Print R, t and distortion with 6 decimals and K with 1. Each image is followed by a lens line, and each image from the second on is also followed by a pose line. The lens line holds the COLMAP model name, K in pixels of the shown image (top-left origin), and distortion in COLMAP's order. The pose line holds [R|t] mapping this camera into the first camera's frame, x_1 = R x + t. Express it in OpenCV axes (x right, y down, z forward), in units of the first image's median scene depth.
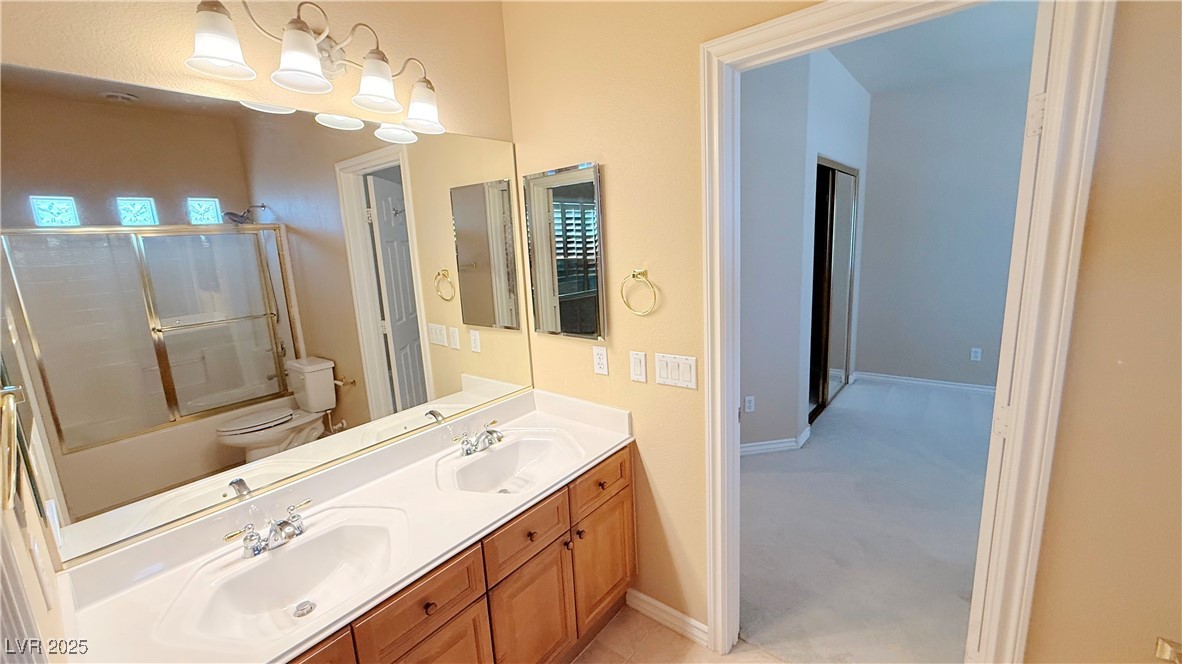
lens RADIAL K [[474.5, 0, 591.0], [0, 474.5, 332.0], [0, 0, 1]] dist [0.000366, 0.000059]
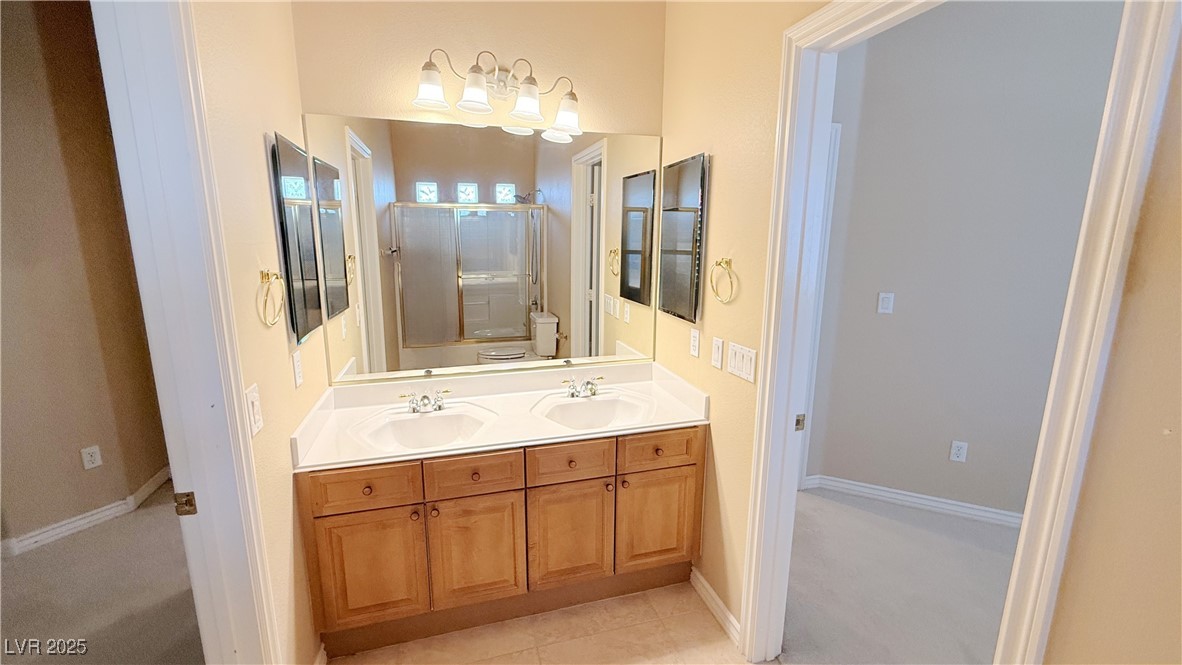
lens RADIAL K [[500.7, 0, 596.3], [0, 500.7, 335.3], [0, 0, 1]] dist [0.001564, 0.000157]
pose [[0.819754, 0.169501, -0.547058, 0.468429], [-0.158056, 0.985060, 0.068368, 0.002681], [0.550474, 0.030421, 0.834298, -0.047775]]
